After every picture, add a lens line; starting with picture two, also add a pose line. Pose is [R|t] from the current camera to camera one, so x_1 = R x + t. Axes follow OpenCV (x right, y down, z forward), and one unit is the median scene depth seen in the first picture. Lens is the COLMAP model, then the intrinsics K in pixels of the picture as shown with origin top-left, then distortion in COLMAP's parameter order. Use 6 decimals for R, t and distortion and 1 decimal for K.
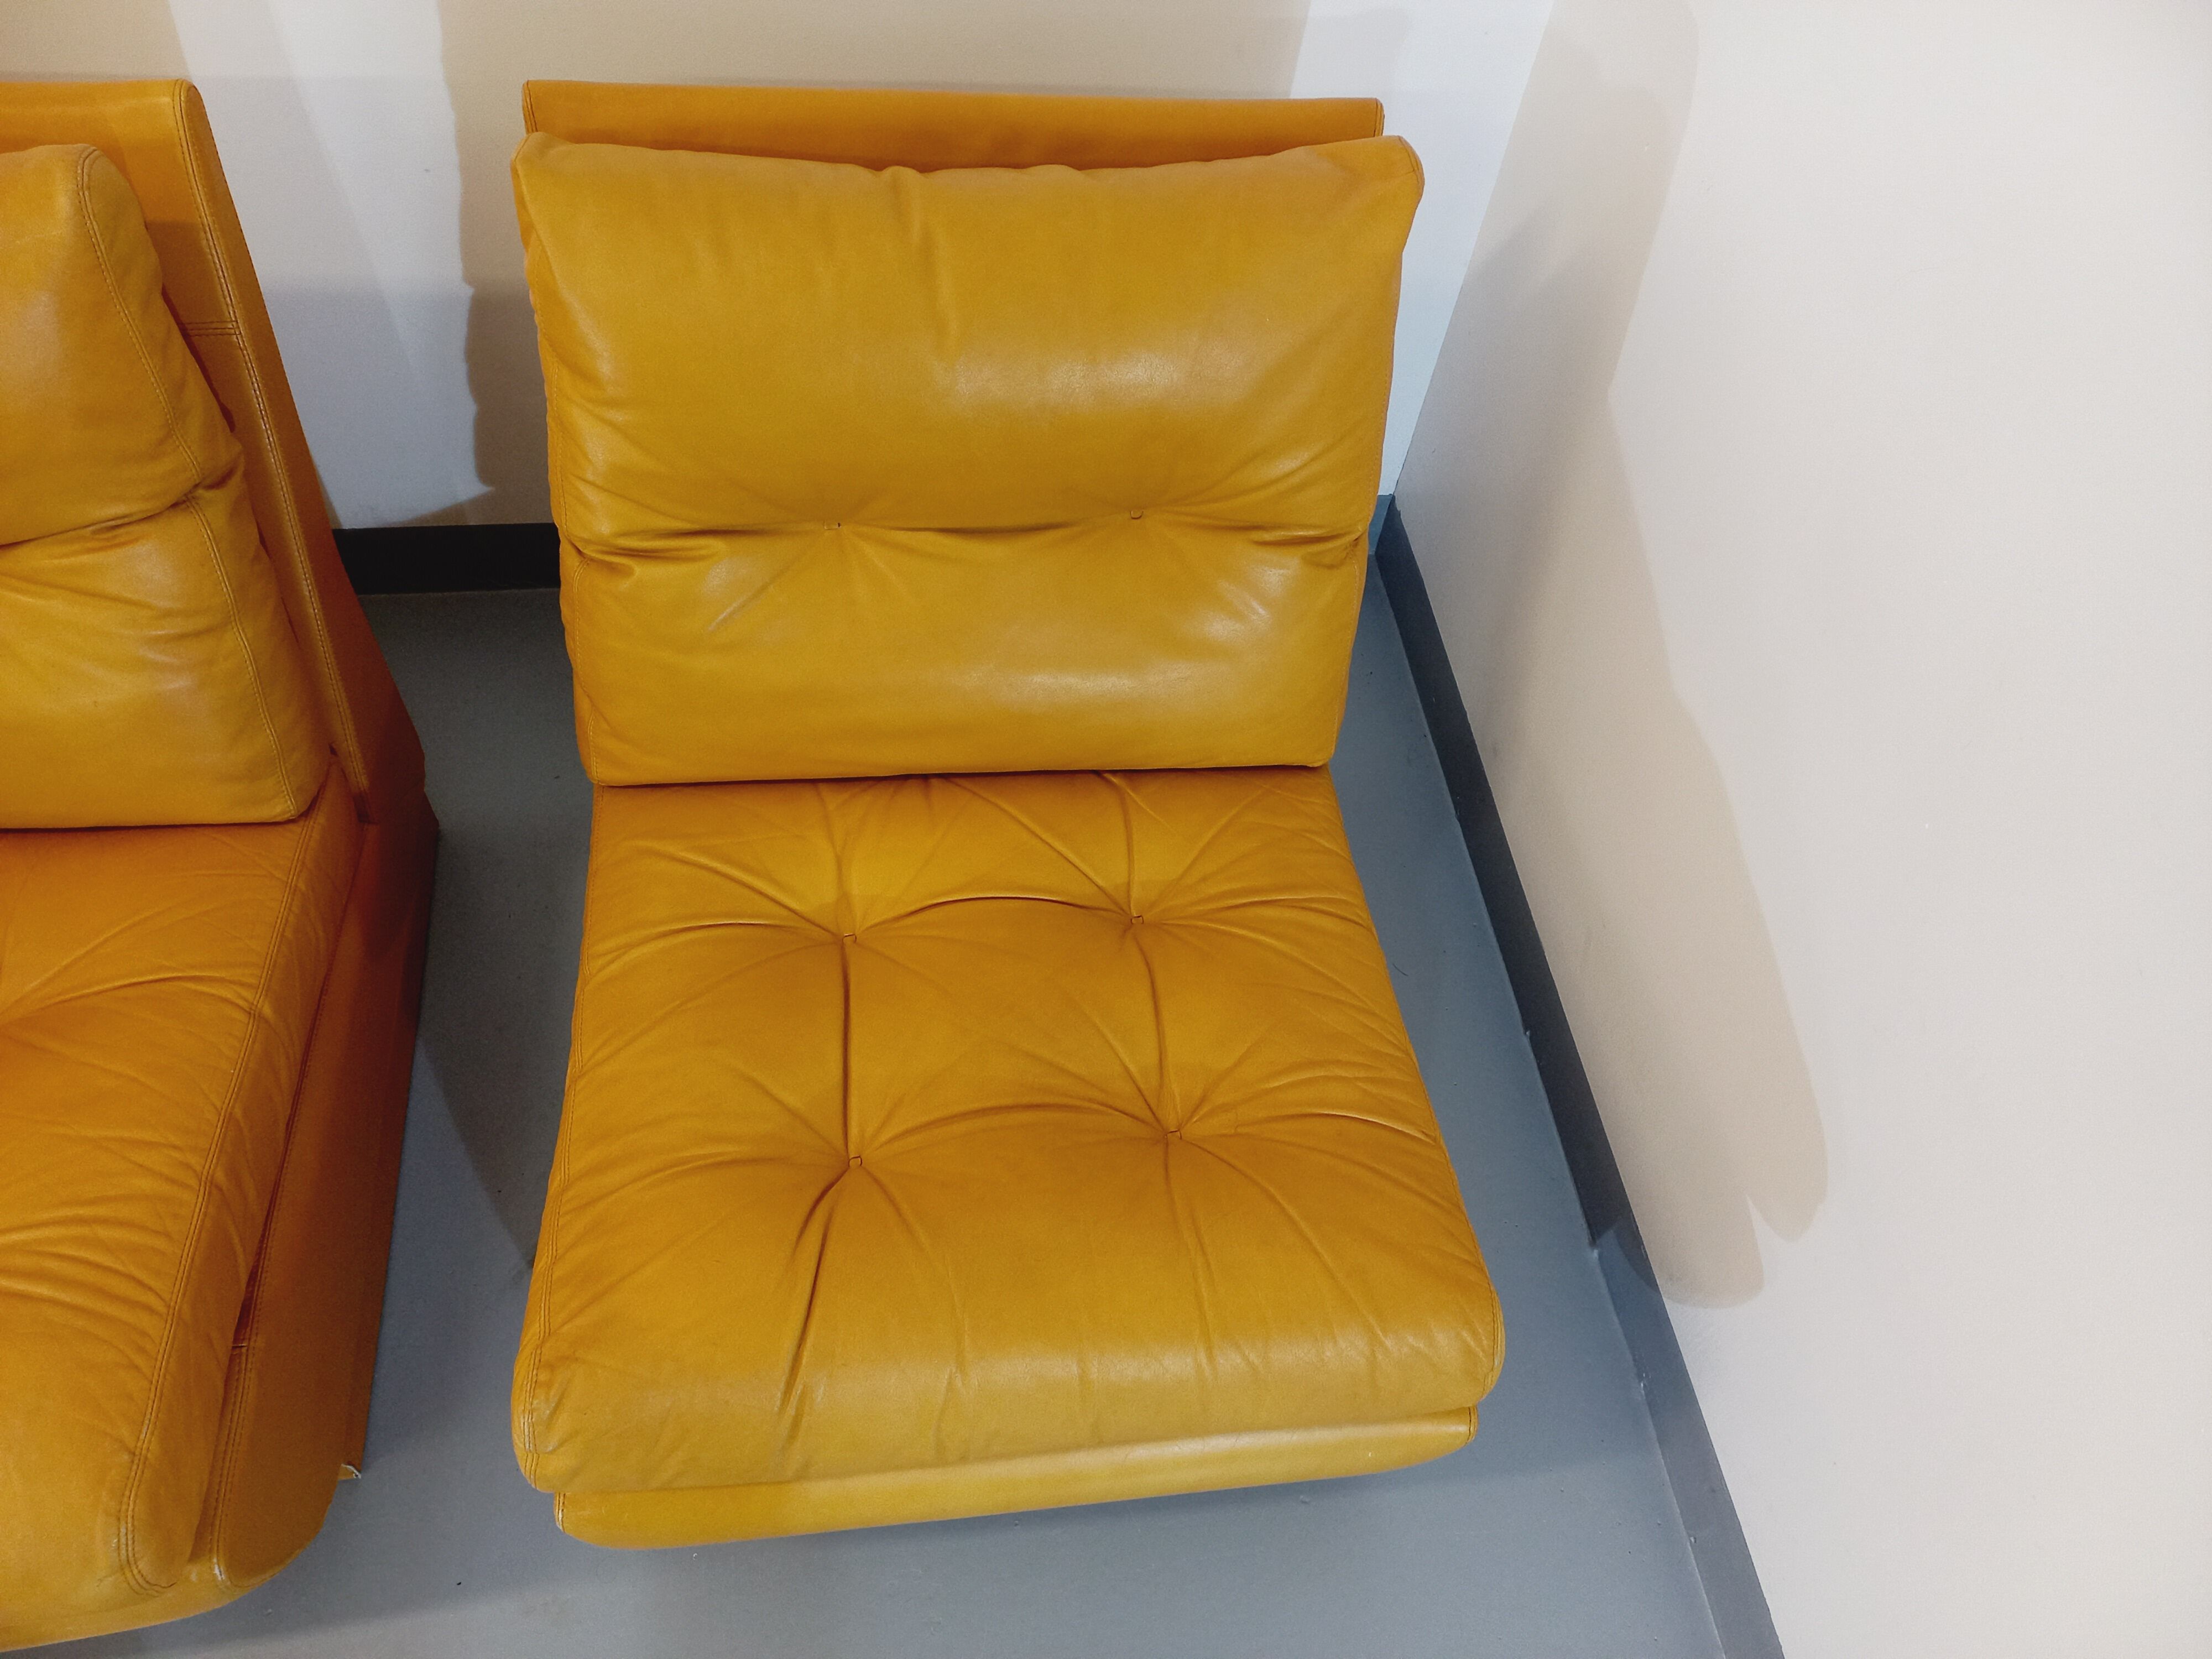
lens RADIAL K [[1604.3, 0, 1119.5], [0, 1604.3, 831.4], [0, 0, 1]] dist [0.077244, -0.069661]
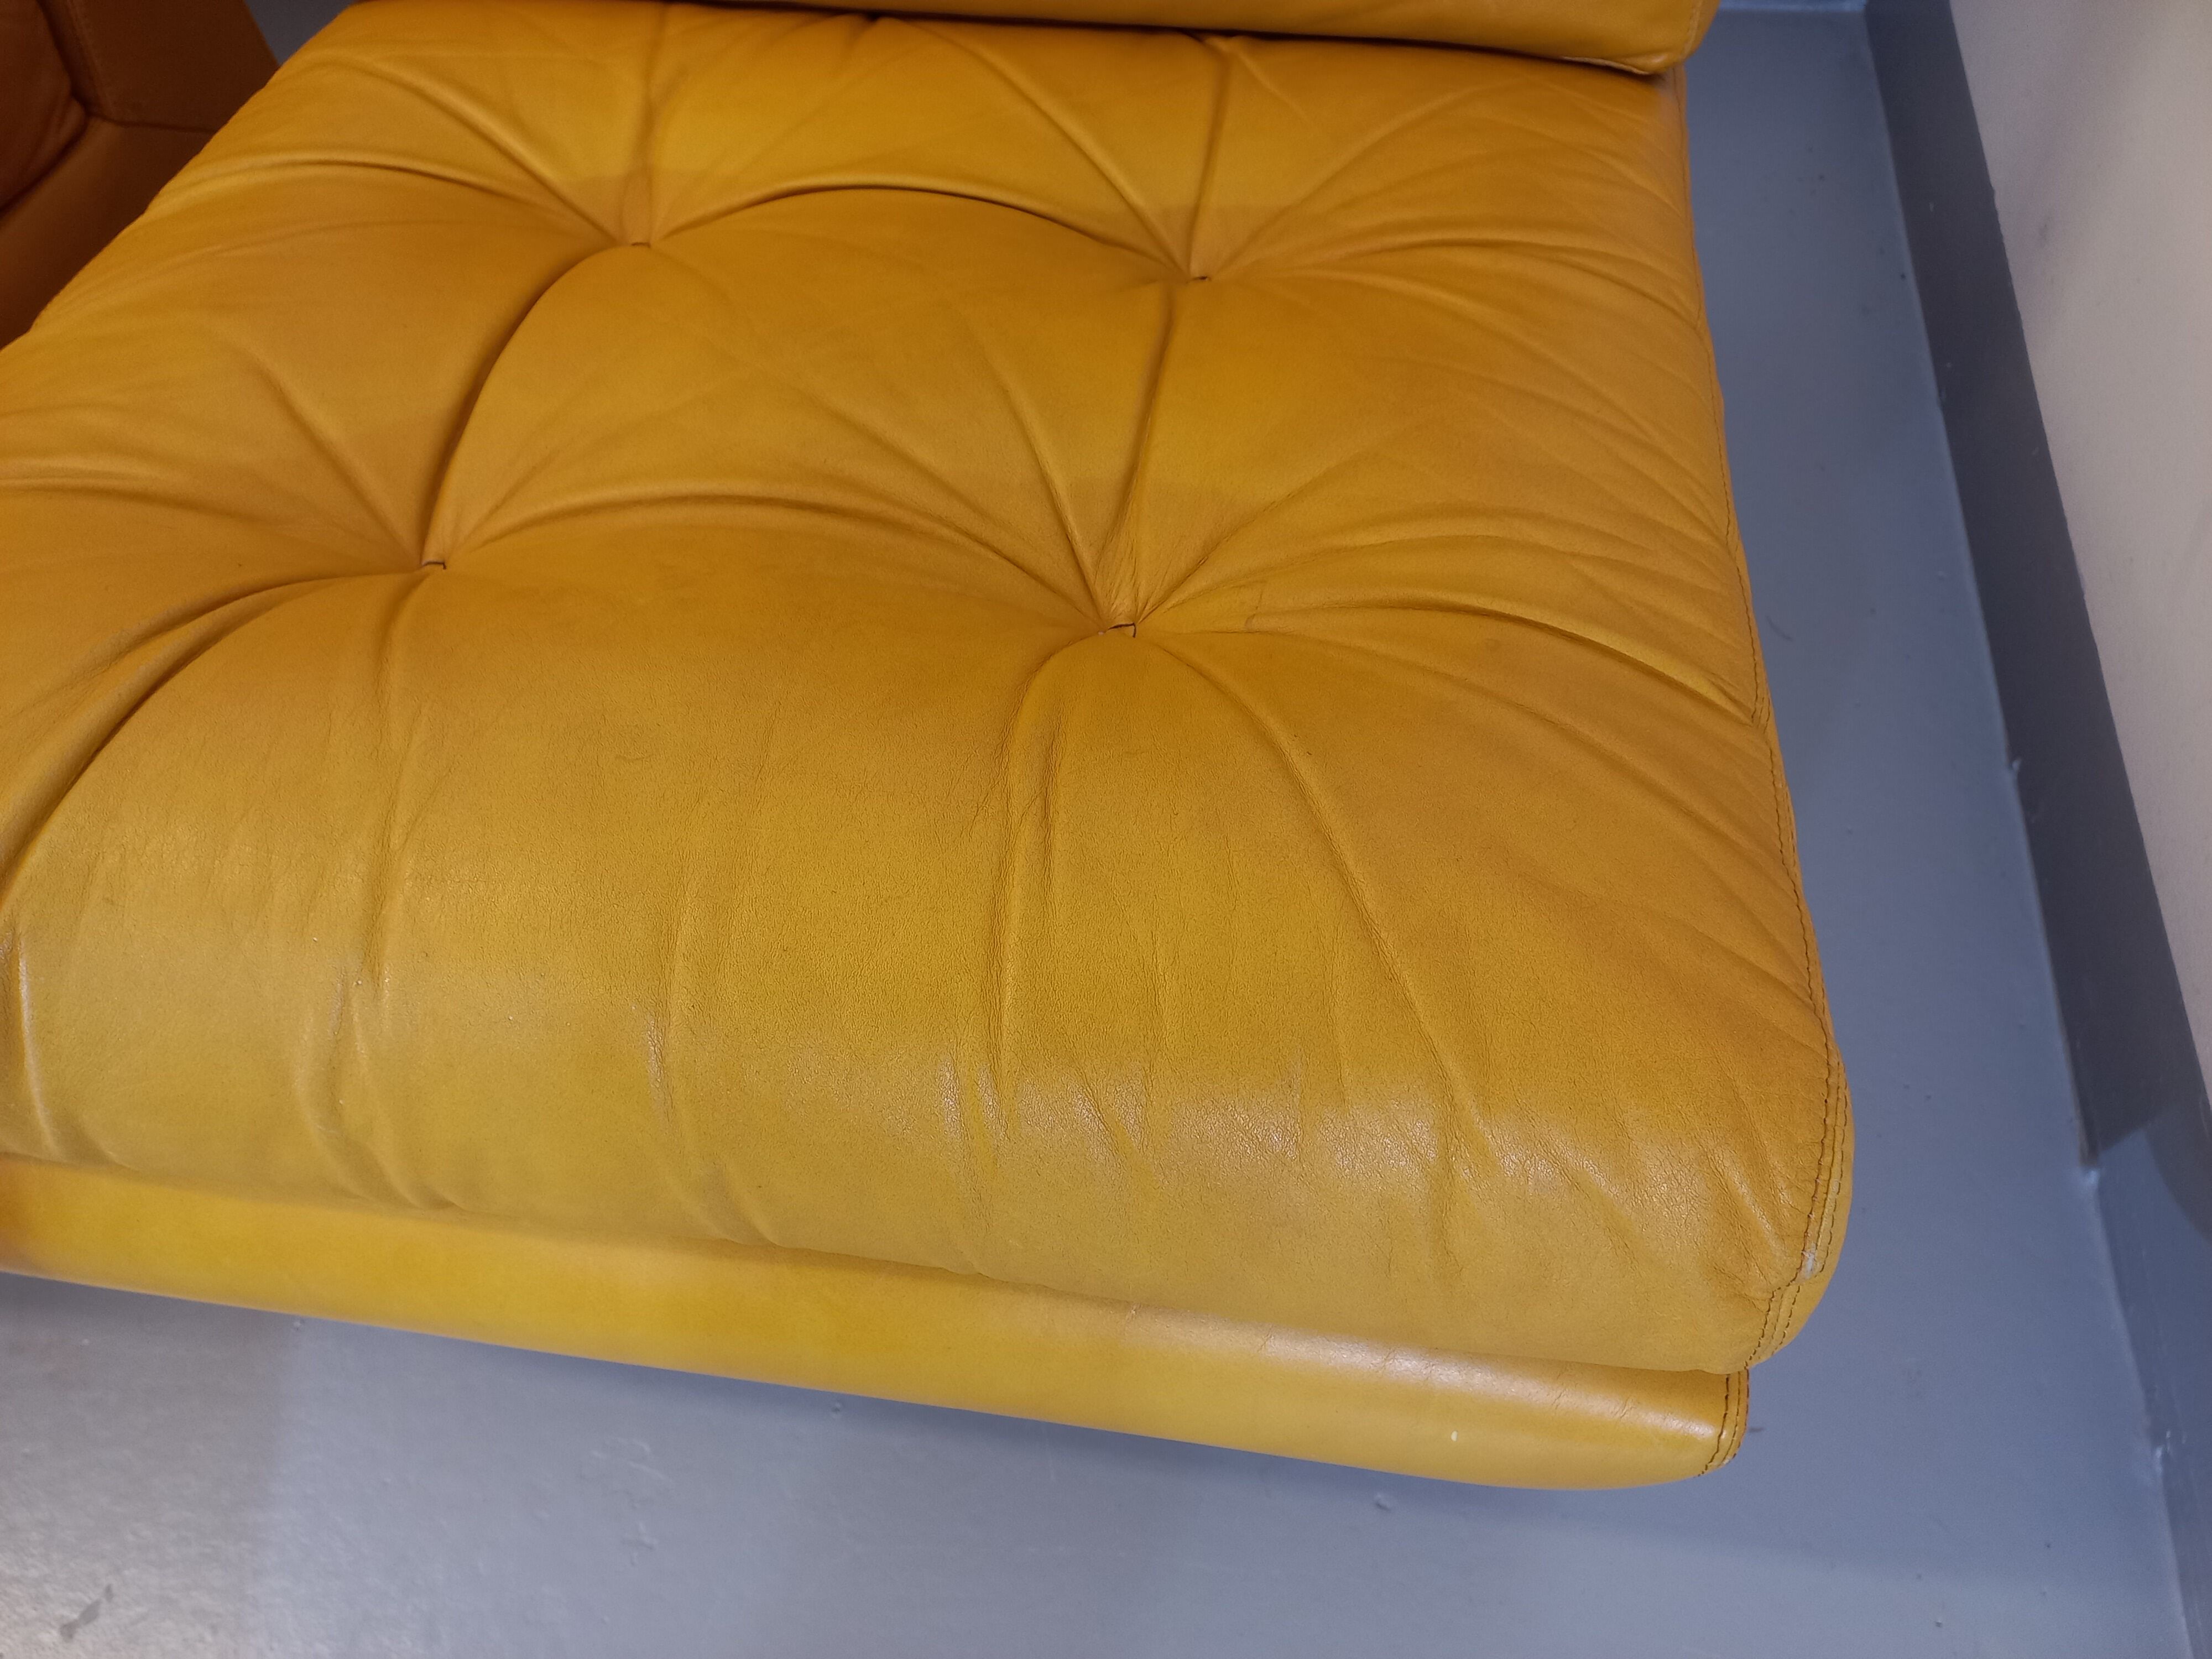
lens RADIAL K [[1604.3, 0, 1100.5], [0, 1604.3, 839.1], [0, 0, 1]] dist [0.077244, -0.069661]
pose [[0.956330, 0.152070, -0.249615, 0.146584], [-0.139486, 0.987924, 0.067459, 0.215830], [0.256859, -0.029695, 0.965992, 0.574145]]
